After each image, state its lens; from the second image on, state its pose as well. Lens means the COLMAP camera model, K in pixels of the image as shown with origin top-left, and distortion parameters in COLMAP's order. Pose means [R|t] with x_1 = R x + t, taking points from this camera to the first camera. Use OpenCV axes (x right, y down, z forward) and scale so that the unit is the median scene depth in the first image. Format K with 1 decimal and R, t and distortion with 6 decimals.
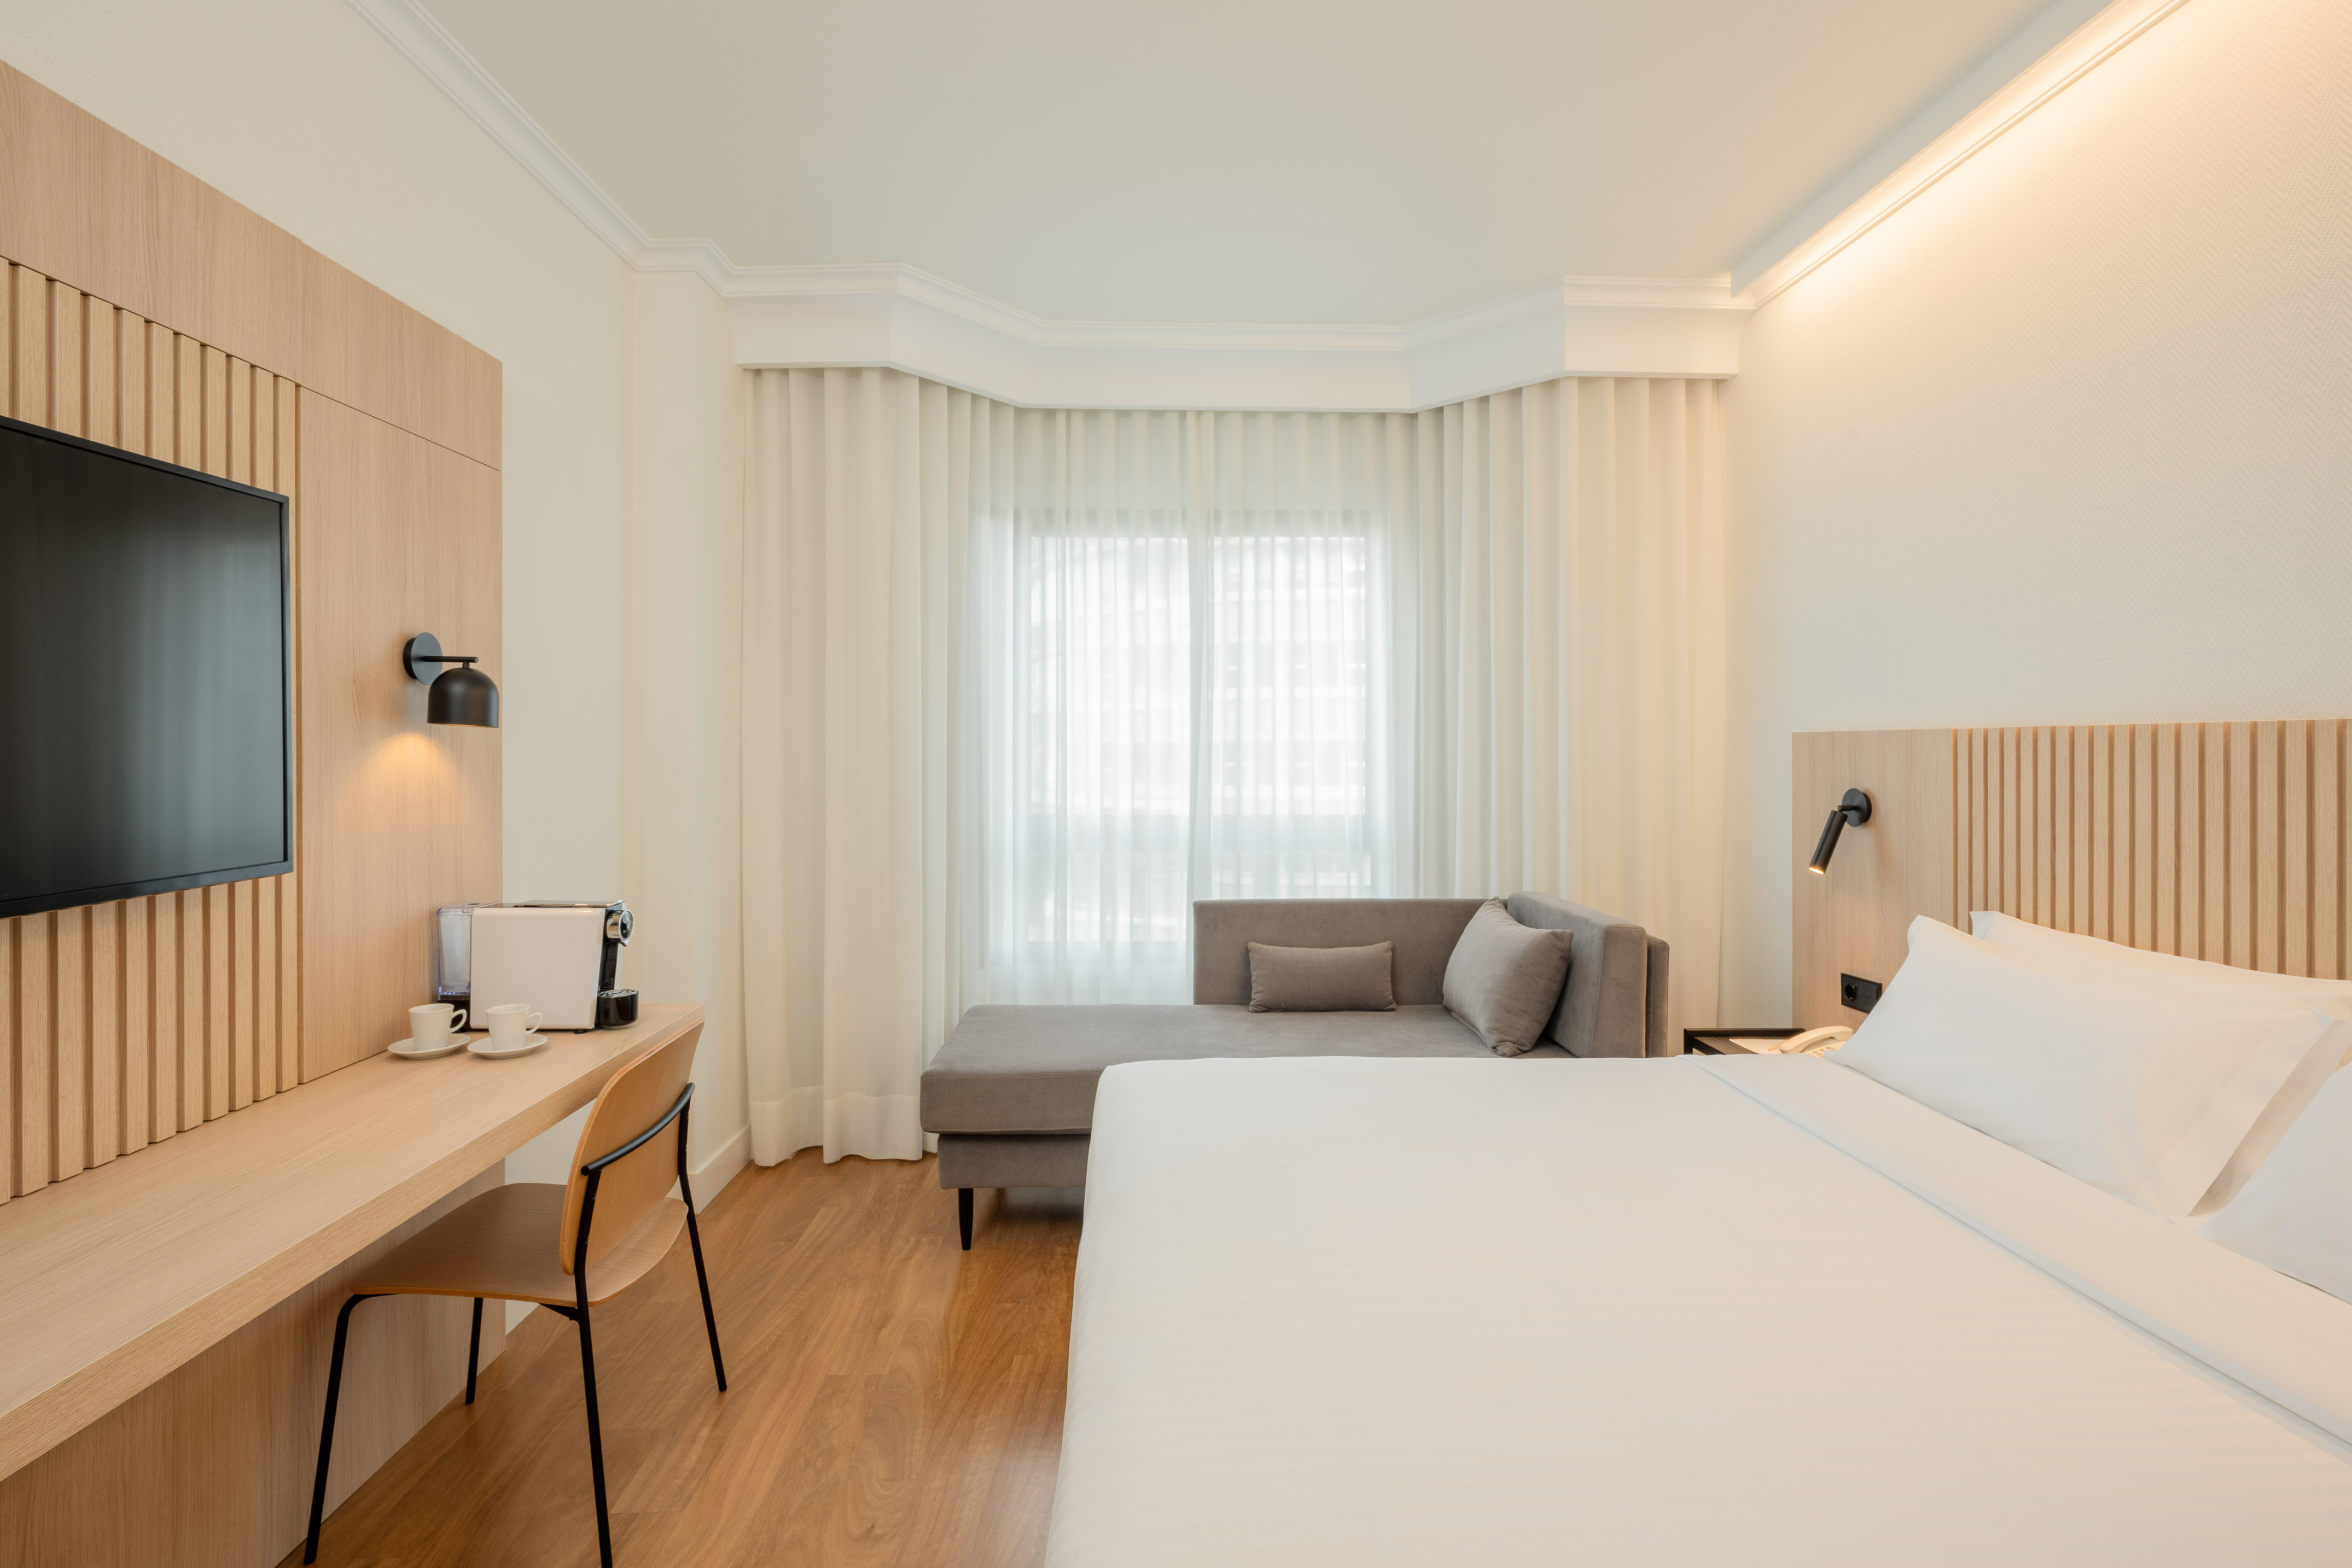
lens RADIAL K [[1081.3, 0, 1185.5], [0, 1081.3, 778.8], [0, 0, 1]] dist [0.002678, 0.000497]
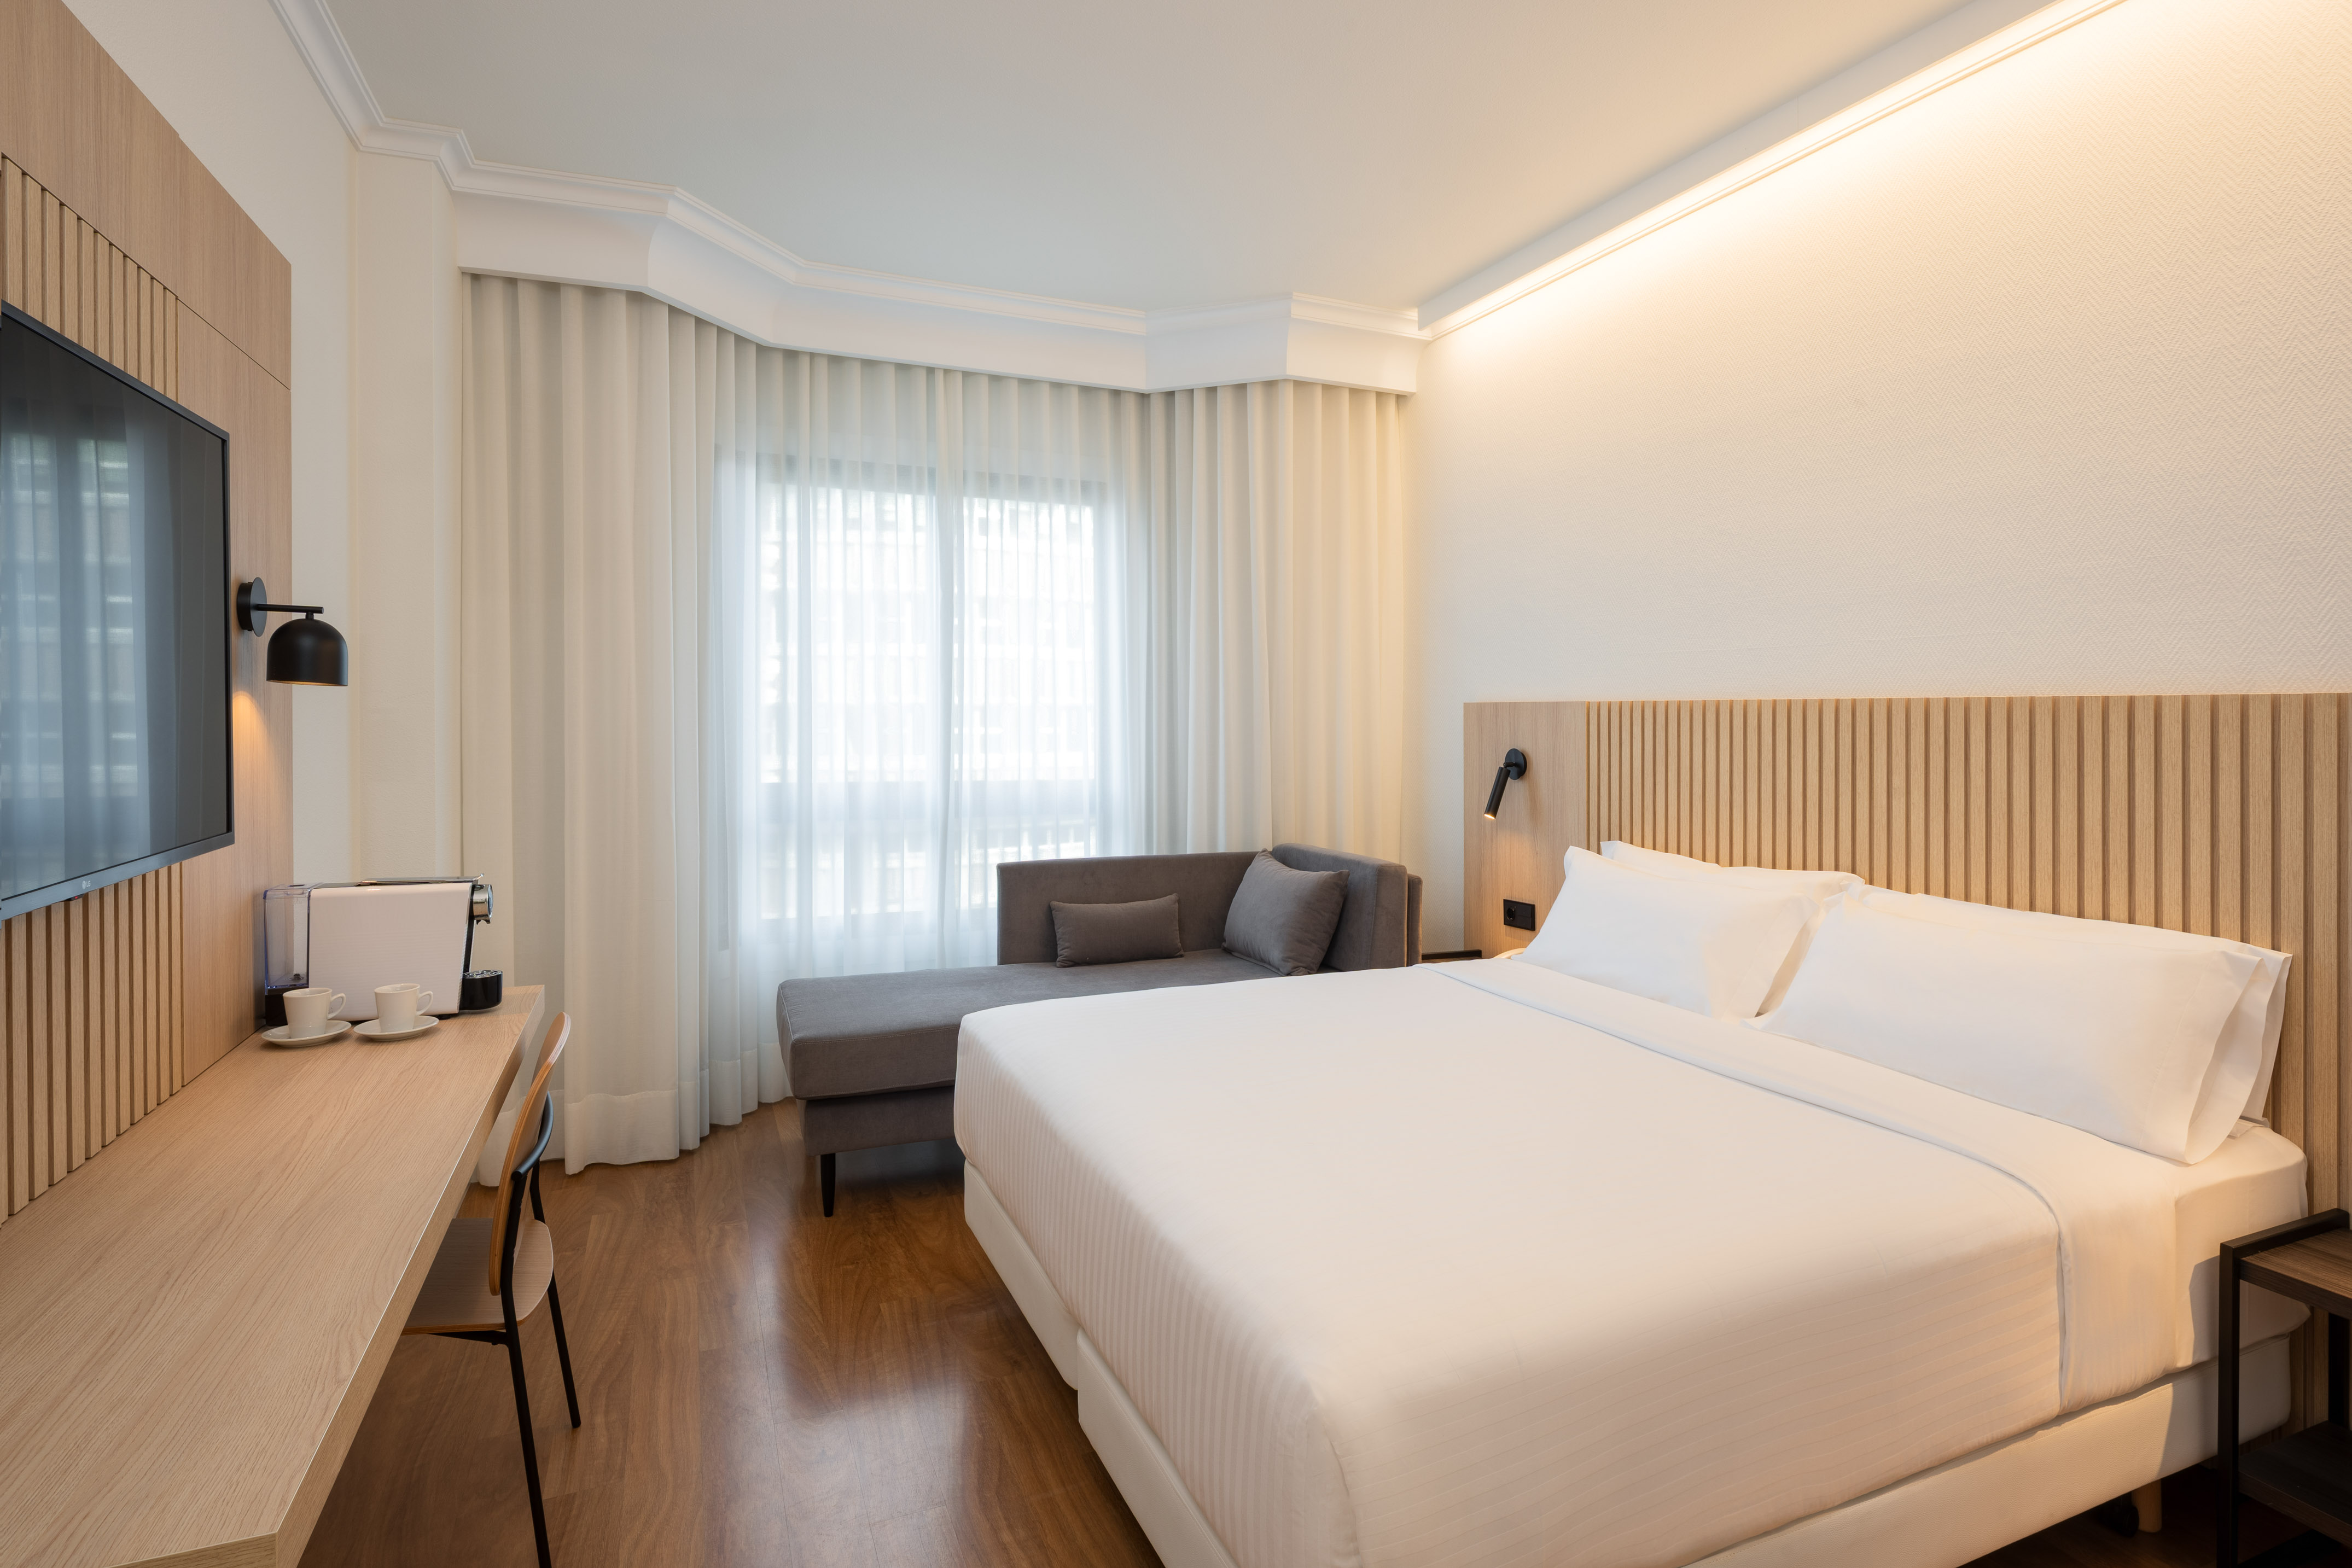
lens RADIAL K [[1303.5, 0, 1180.2], [0, 1303.5, 766.6], [0, 0, 1]] dist [-0.000980, 0.001781]
pose [[0.914447, -0.010994, 0.404556, -0.334356], [0.005930, 0.999888, 0.013770, 0.006443], [-0.404662, -0.010193, 0.914410, -0.205918]]
